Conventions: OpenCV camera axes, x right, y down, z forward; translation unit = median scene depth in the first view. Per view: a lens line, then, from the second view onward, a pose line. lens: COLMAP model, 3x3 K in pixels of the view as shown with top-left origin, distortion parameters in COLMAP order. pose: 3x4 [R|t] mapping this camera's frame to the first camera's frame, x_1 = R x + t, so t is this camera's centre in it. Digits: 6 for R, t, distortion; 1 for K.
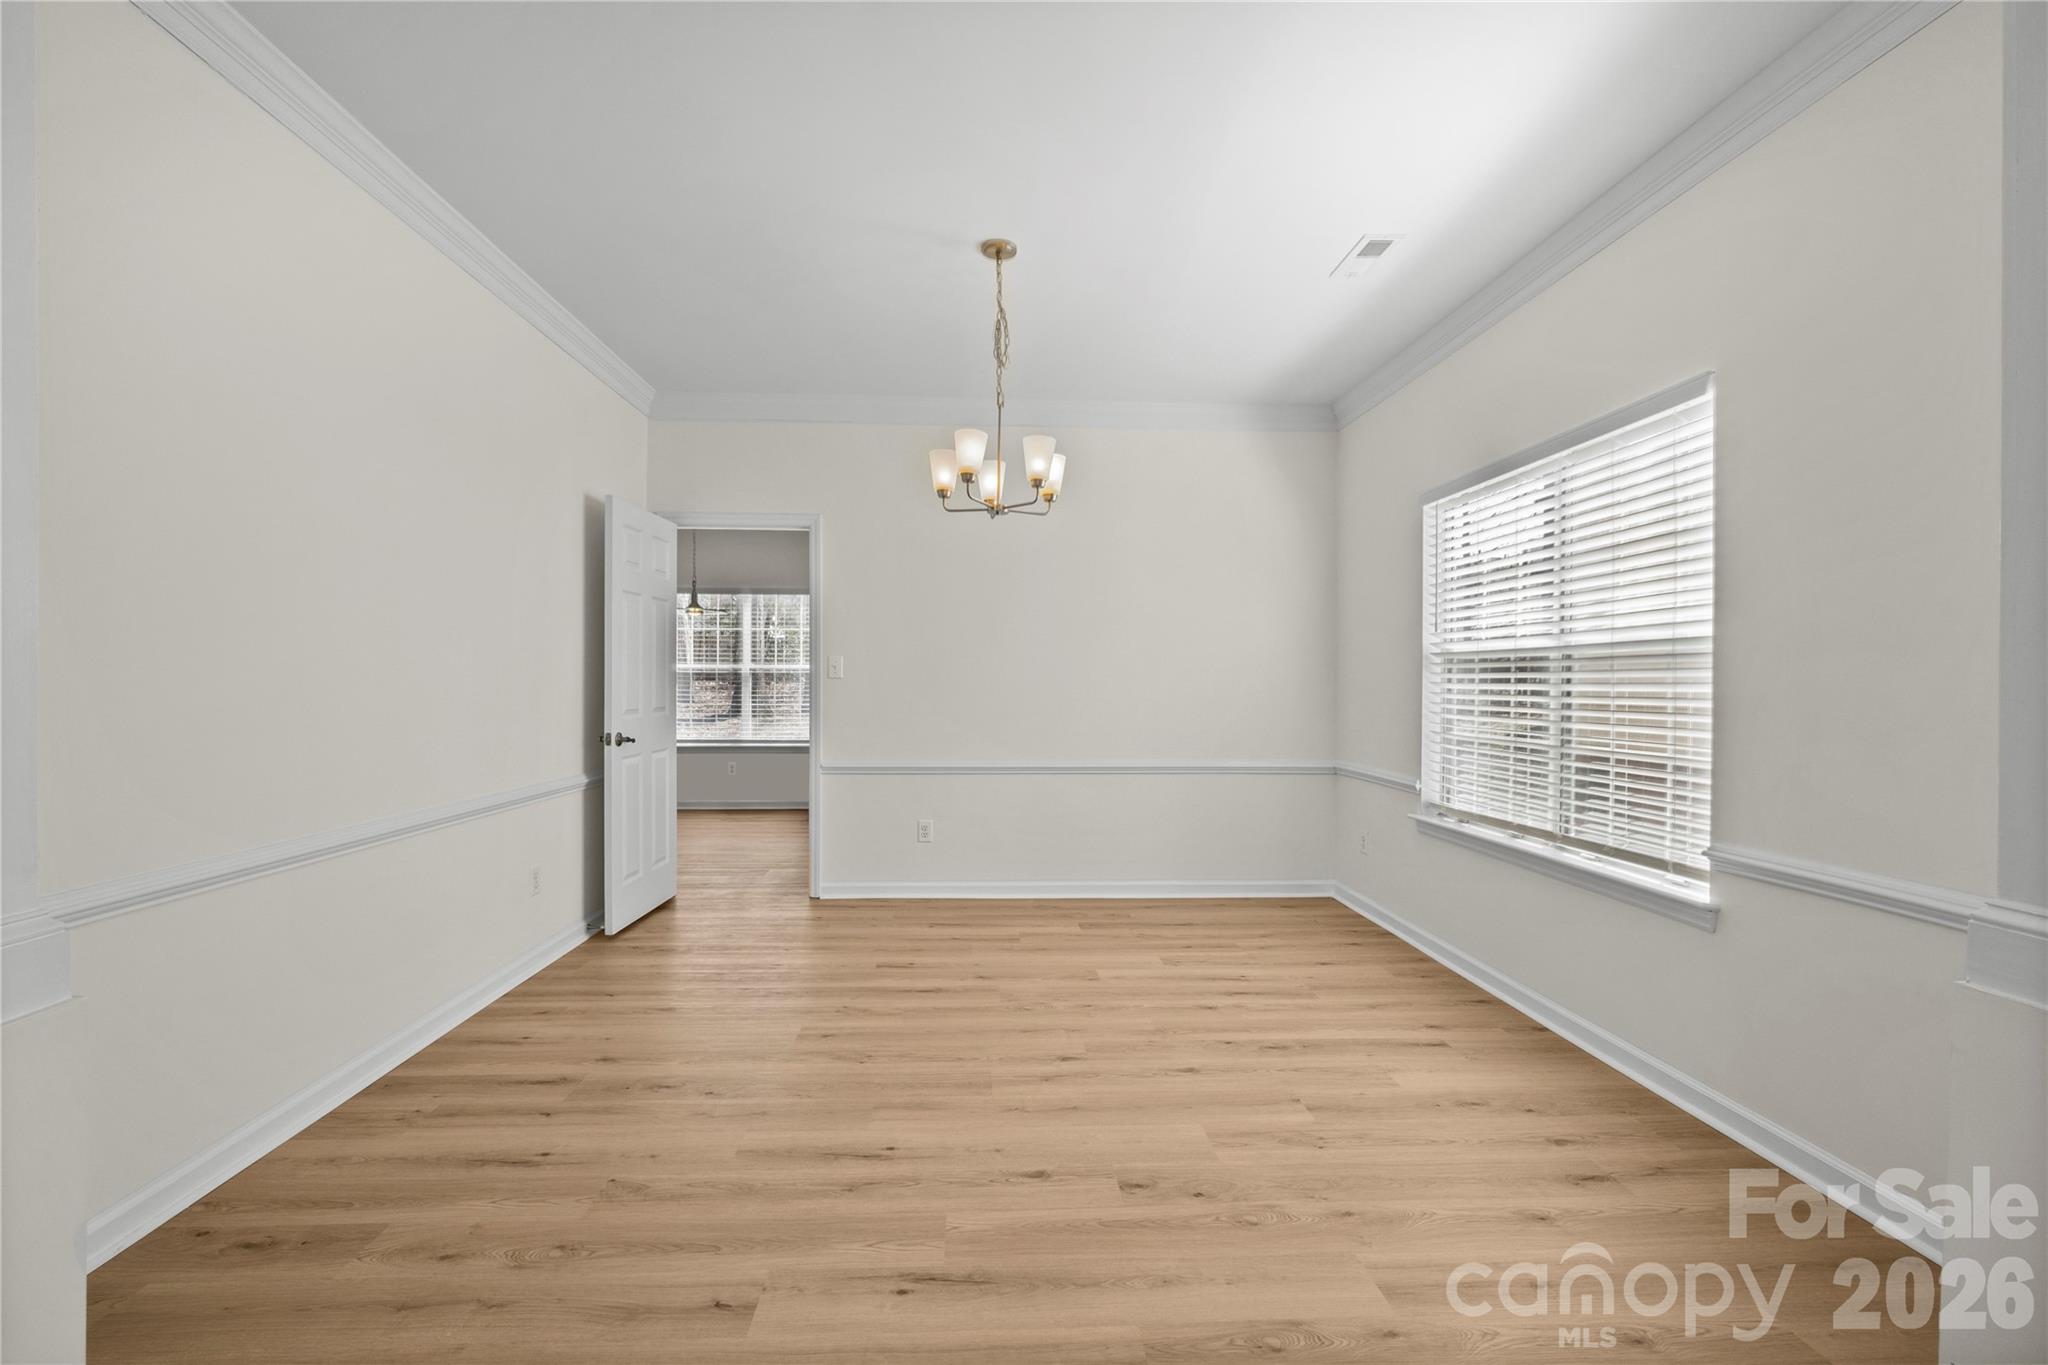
lens RADIAL K [[864.0, 0, 1017.8], [0, 864.0, 685.3], [0, 0, 1]] dist [-0.009342, 0.000808]
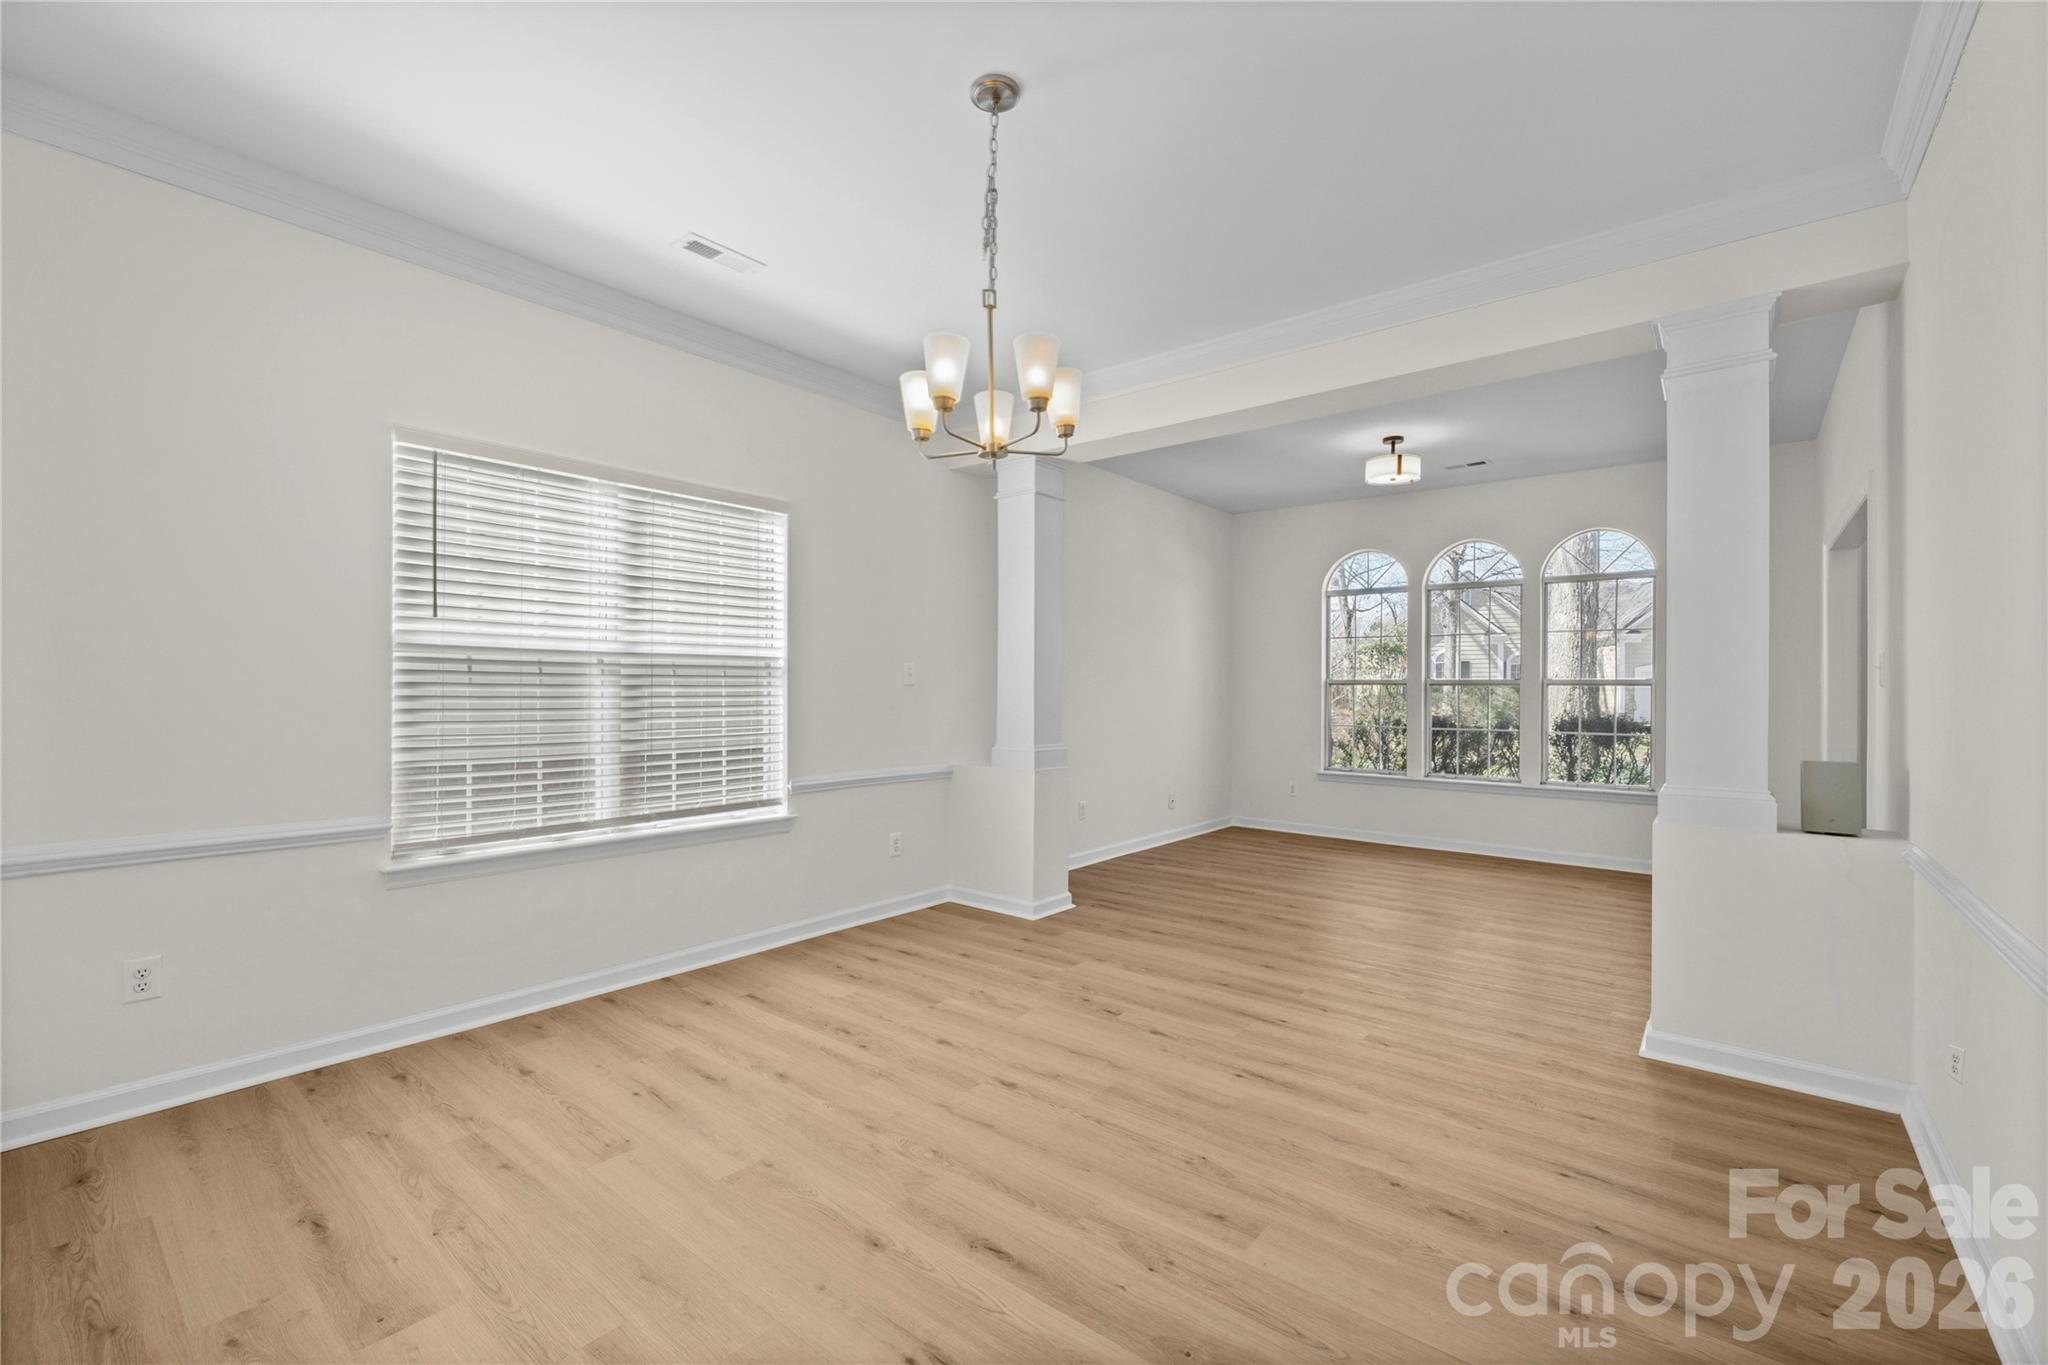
lens RADIAL K [[864.0, 0, 1020.8], [0, 864.0, 686.5], [0, 0, 1]] dist [-0.009342, 0.000808]
pose [[-0.742710, -0.007300, 0.669574, -0.518443], [-0.007386, 0.999969, 0.002708, -0.007716], [-0.669573, -0.002934, -0.742740, 1.501309]]
